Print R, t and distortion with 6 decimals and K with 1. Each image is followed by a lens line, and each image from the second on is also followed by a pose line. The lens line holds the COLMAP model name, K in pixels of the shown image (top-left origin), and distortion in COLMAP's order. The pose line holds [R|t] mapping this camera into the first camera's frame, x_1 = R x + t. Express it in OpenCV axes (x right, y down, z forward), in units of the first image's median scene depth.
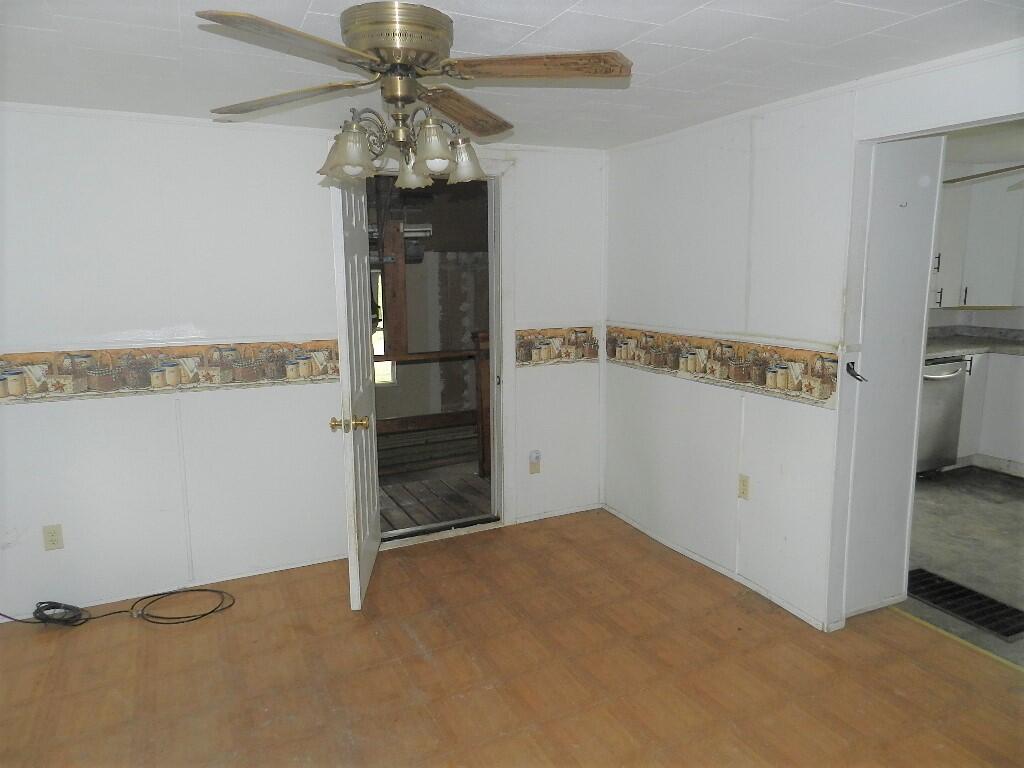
lens RADIAL K [[695.0, 0, 512.0], [0, 695.0, 384.0], [0, 0, 1]] dist [0.001825, 0.000946]
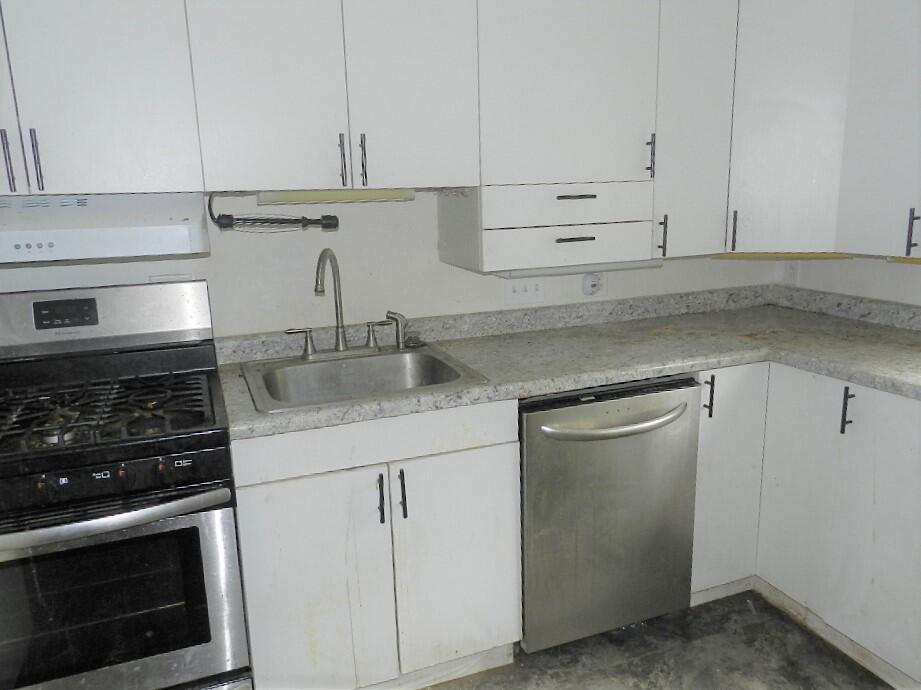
lens RADIAL K [[687.9, 0, 460.5], [0, 687.9, 345.0], [0, 0, 1]] dist [0.009682, 0.004391]
pose [[0.996325, -0.001005, -0.085648, 0.527503], [0.005620, 0.998543, 0.053665, -0.079085], [0.085469, -0.053949, 0.994879, 0.549900]]
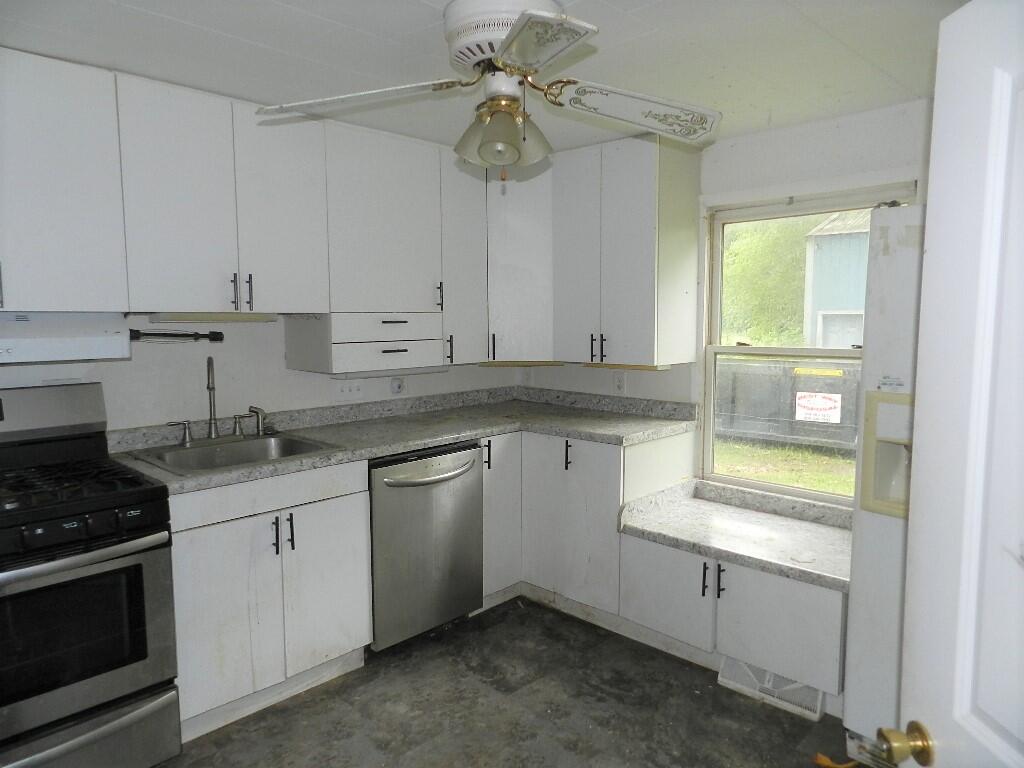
lens RADIAL K [[695.0, 0, 512.0], [0, 695.0, 384.0], [0, 0, 1]] dist [0.001825, 0.000946]
pose [[0.936915, -0.026904, 0.348521, 0.444448], [0.050534, 0.996985, -0.058887, -0.050693], [-0.345886, 0.072785, 0.935449, 0.373871]]
